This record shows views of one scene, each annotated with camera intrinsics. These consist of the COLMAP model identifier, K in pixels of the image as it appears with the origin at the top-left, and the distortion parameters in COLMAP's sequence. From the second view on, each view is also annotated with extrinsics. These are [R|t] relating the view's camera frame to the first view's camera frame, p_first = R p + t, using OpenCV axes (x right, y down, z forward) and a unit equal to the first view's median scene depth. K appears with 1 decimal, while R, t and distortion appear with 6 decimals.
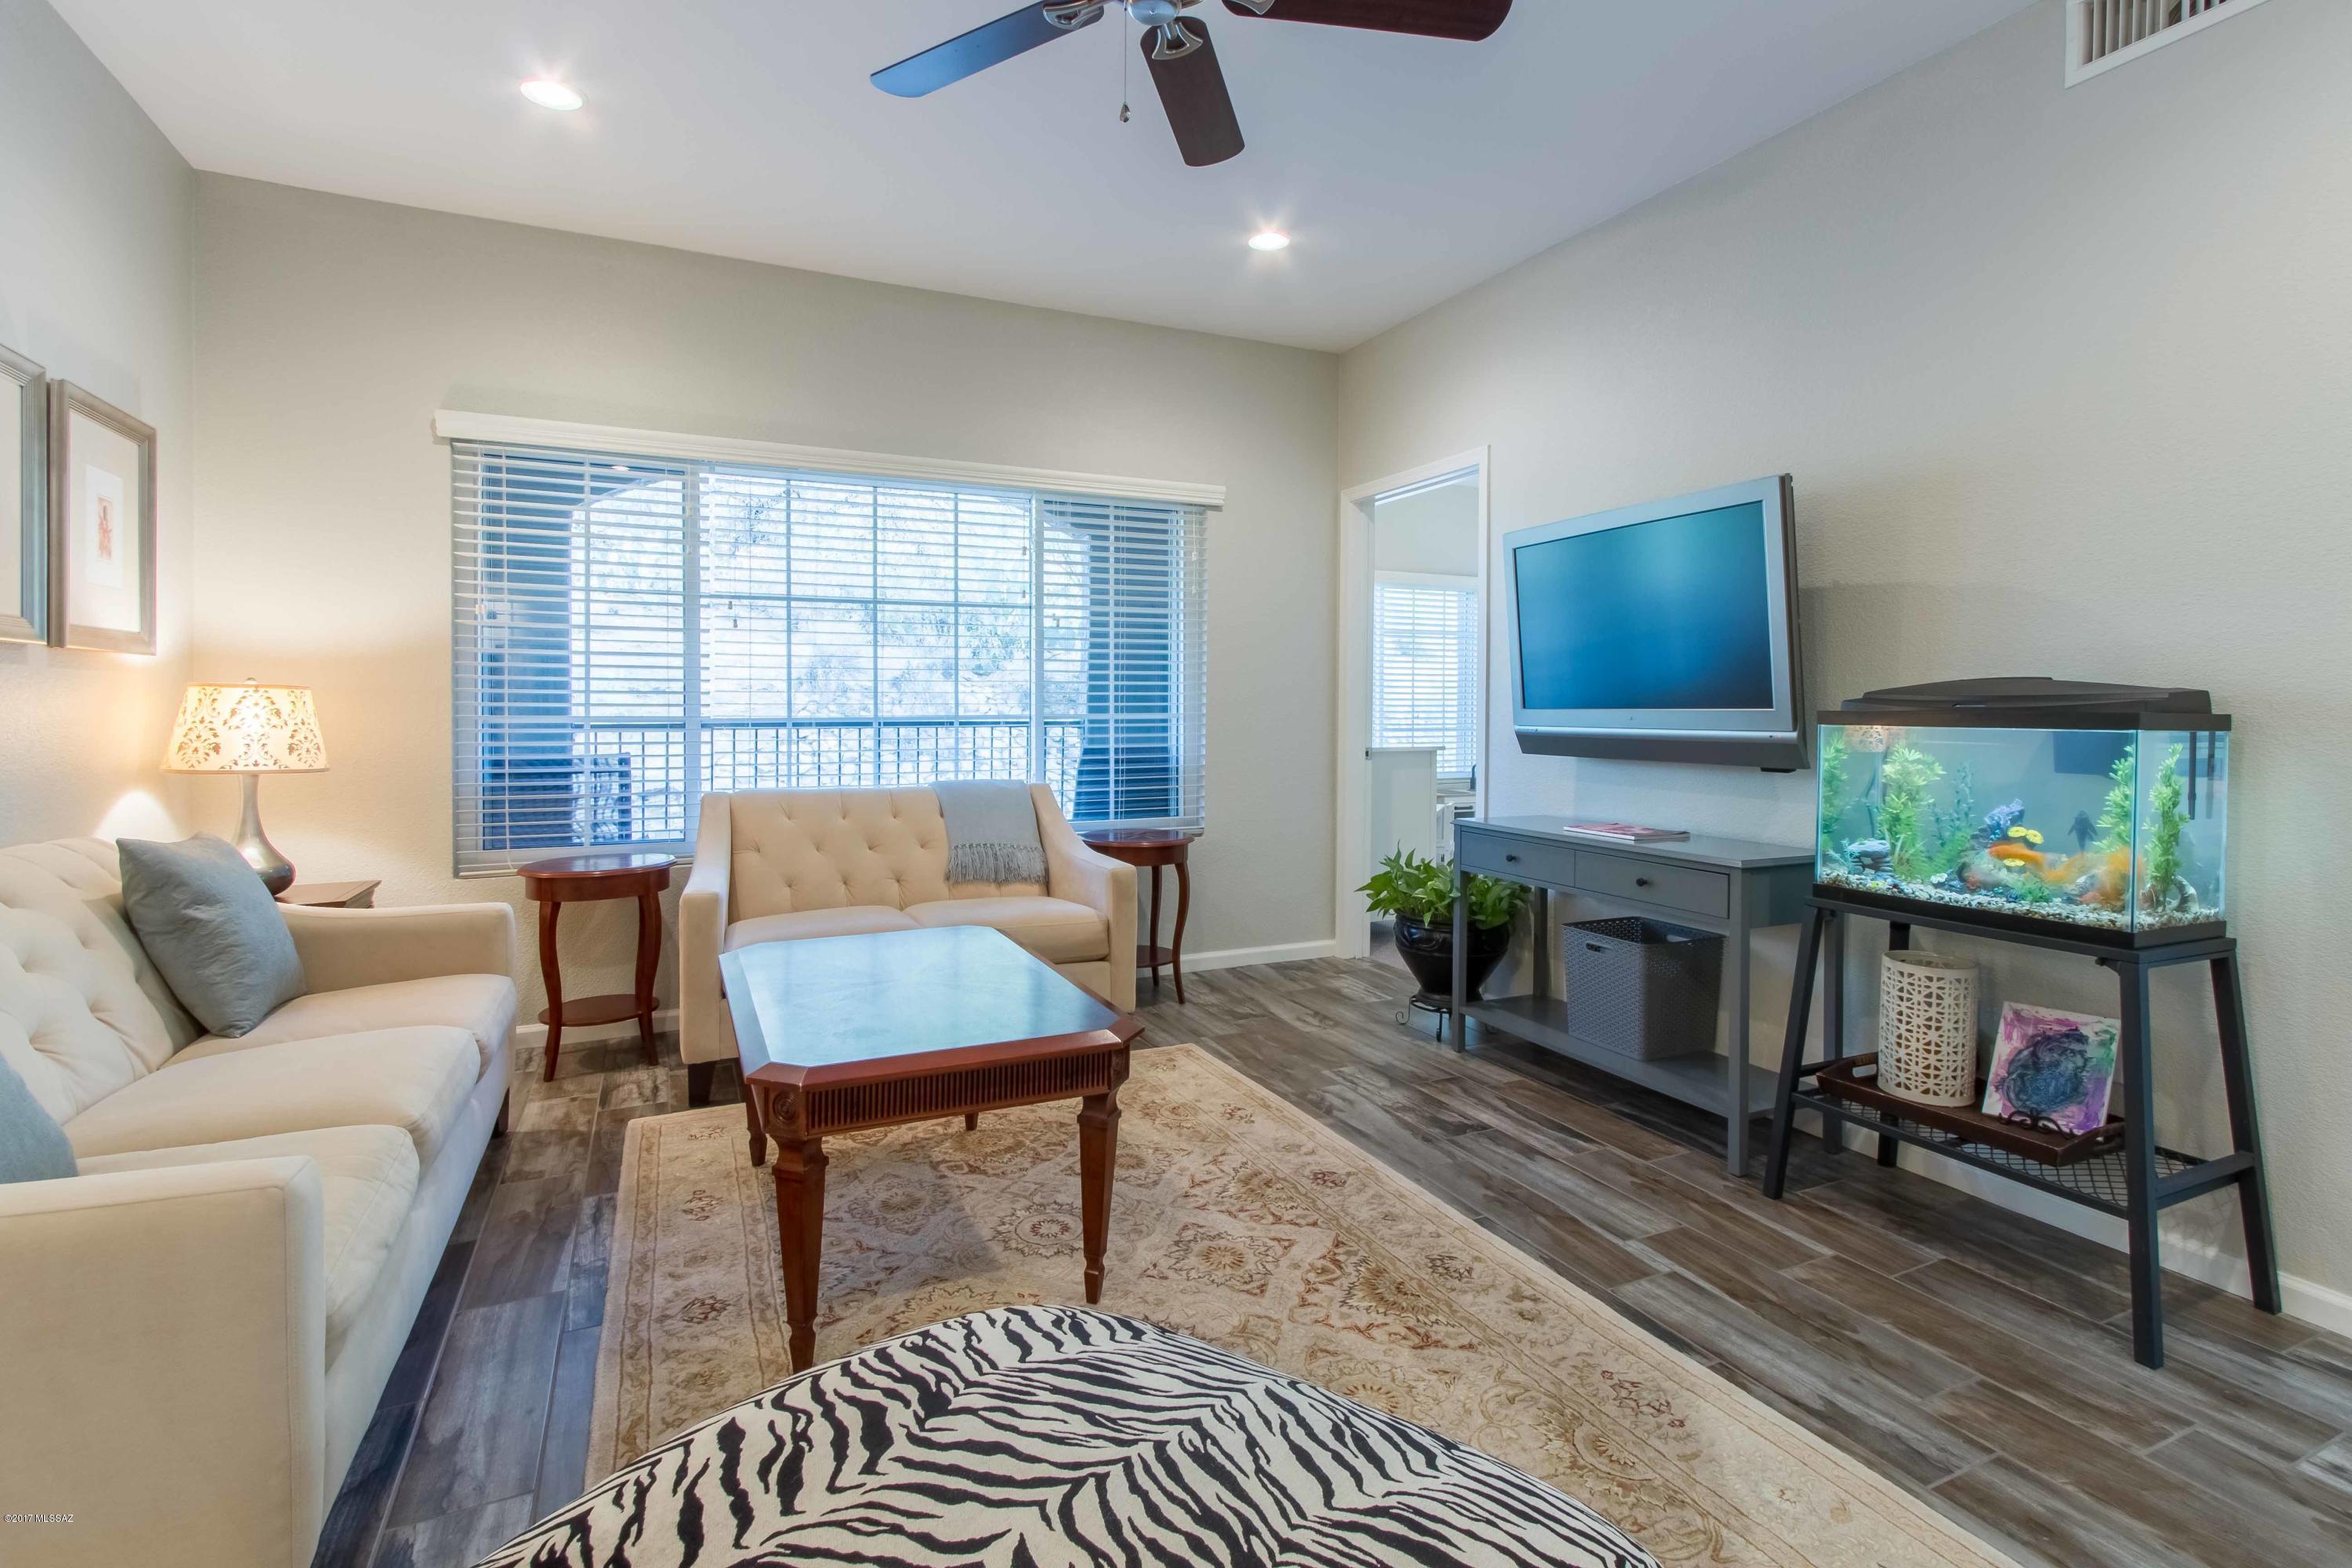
lens RADIAL K [[1109.2, 0, 1183.9], [0, 1109.2, 722.4], [0, 0, 1]] dist [-0.002199, -0.000696]
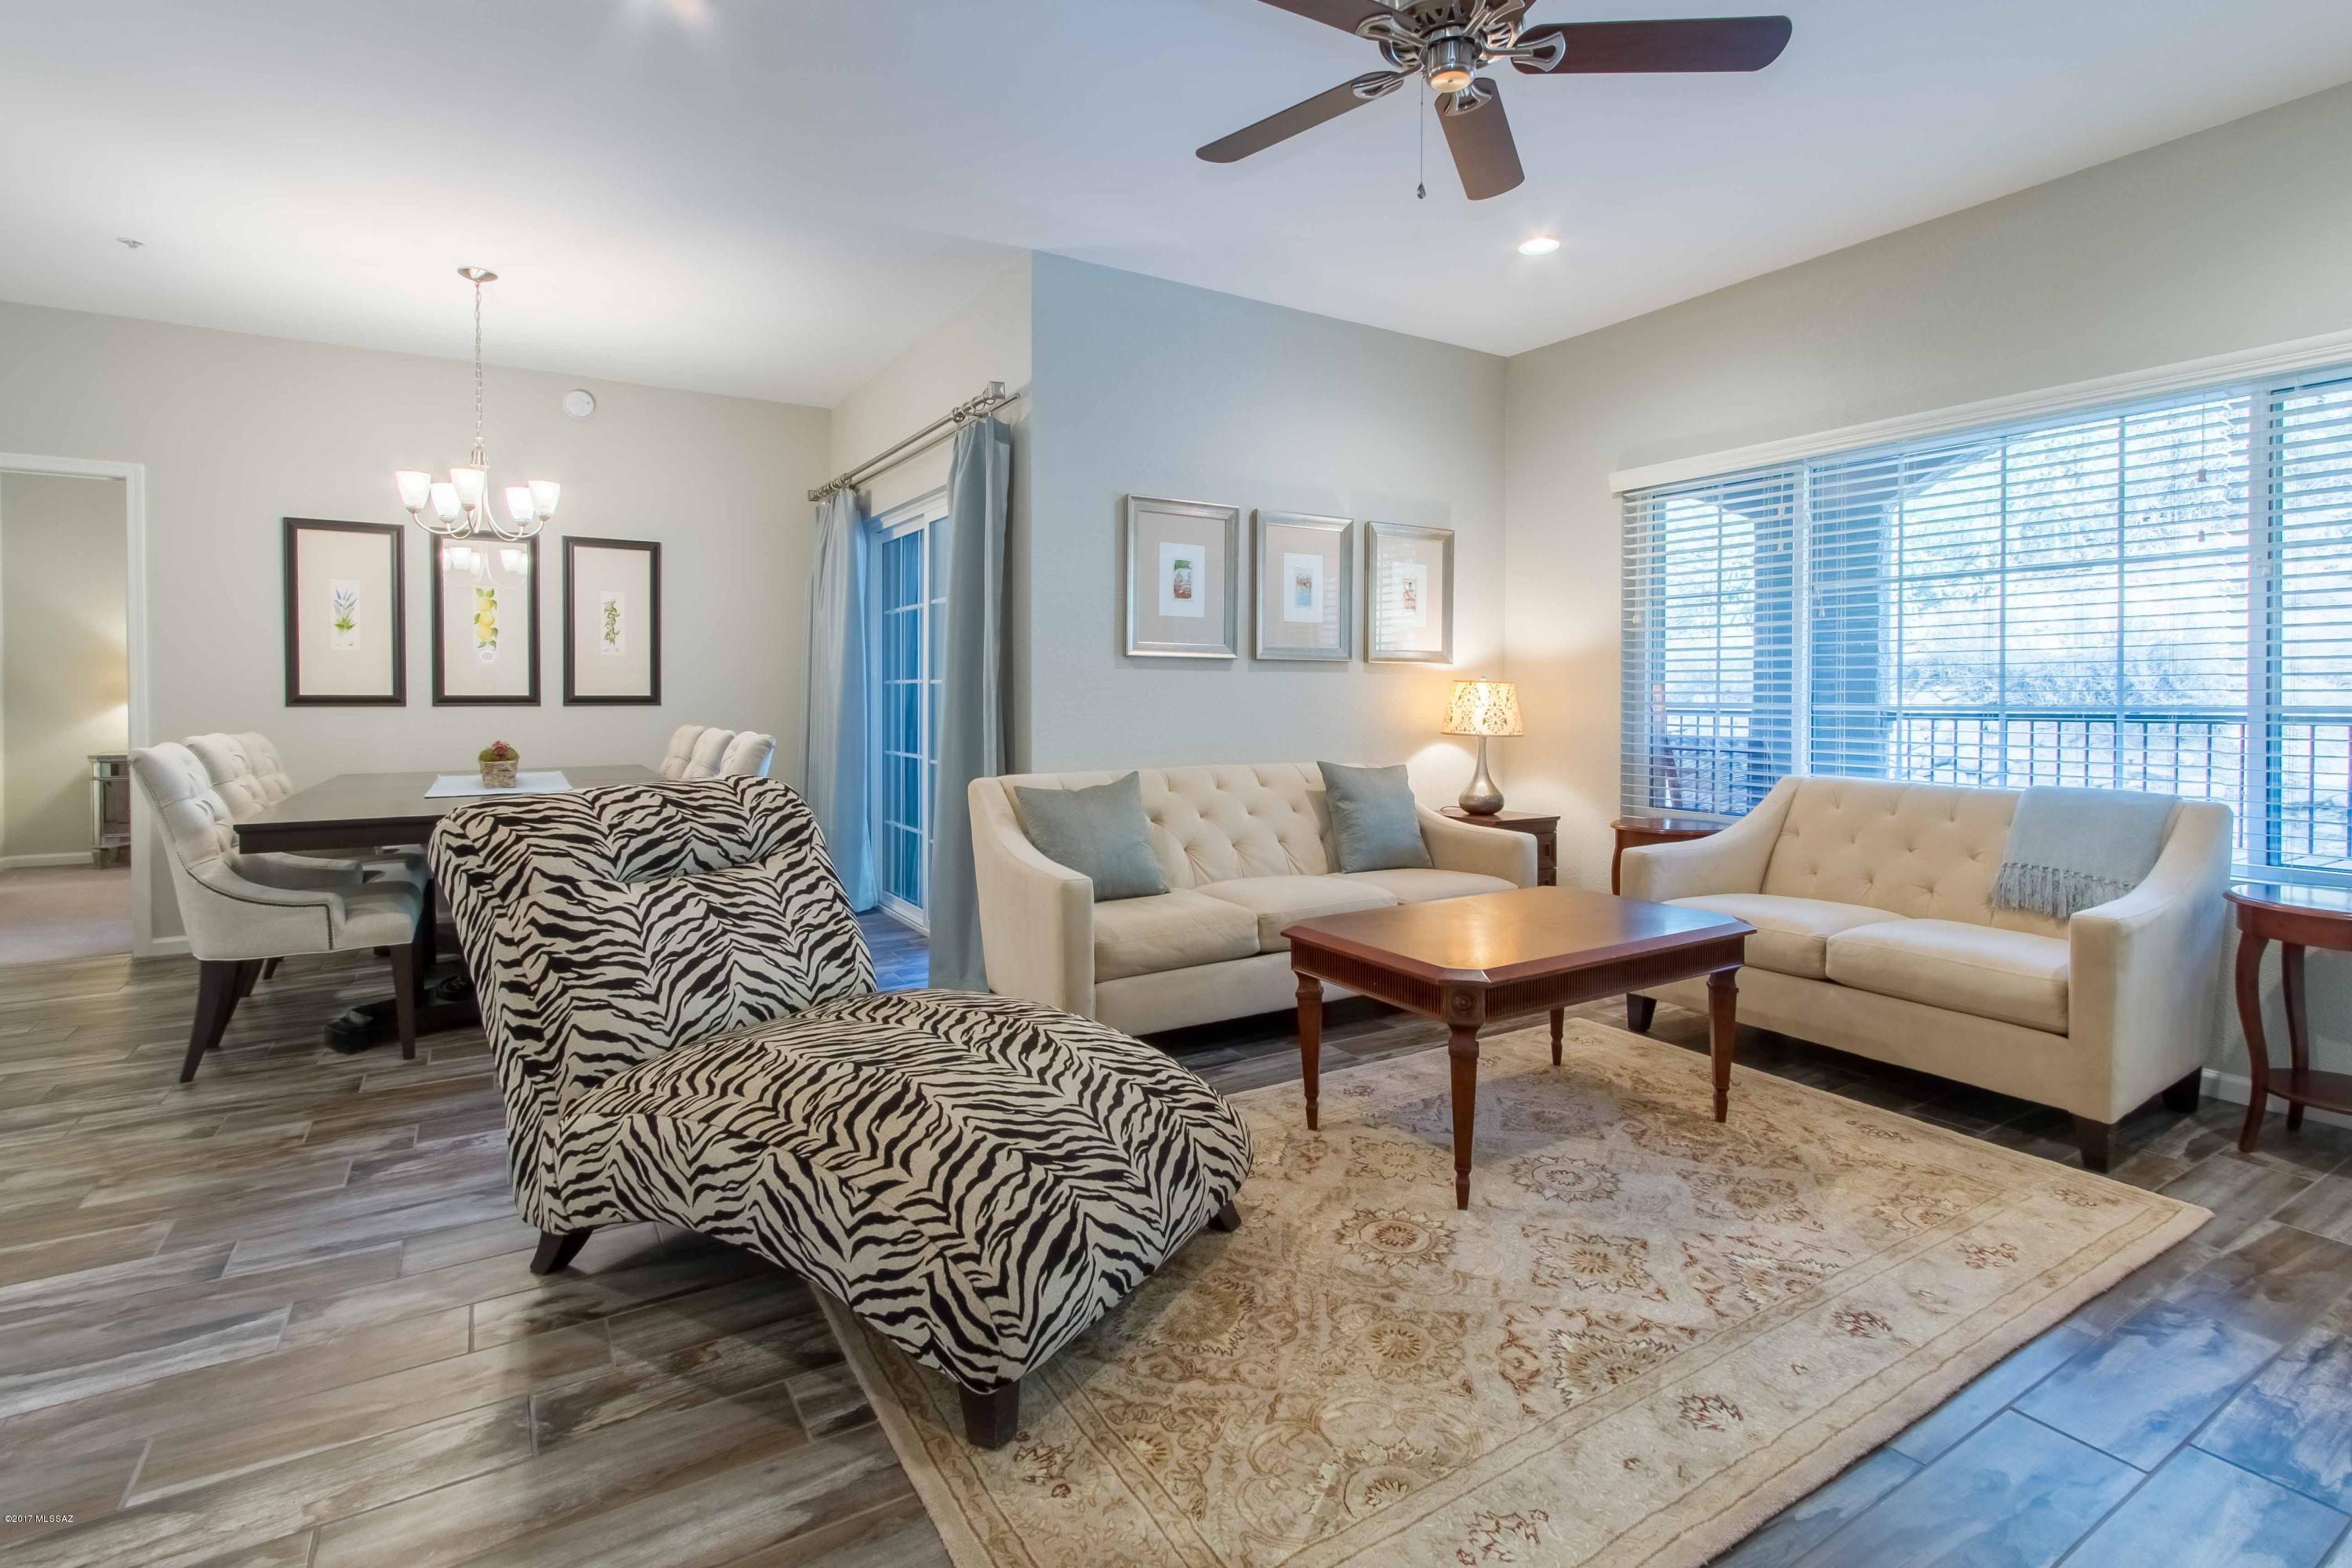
lens RADIAL K [[1109.2, 0, 1183.9], [0, 1109.2, 722.4], [0, 0, 1]] dist [-0.002199, -0.000696]
pose [[0.114487, 0.027388, -0.993047, 0.725590], [-0.010014, 0.999601, 0.026415, -0.012521], [0.993374, 0.006921, 0.114716, 0.401304]]
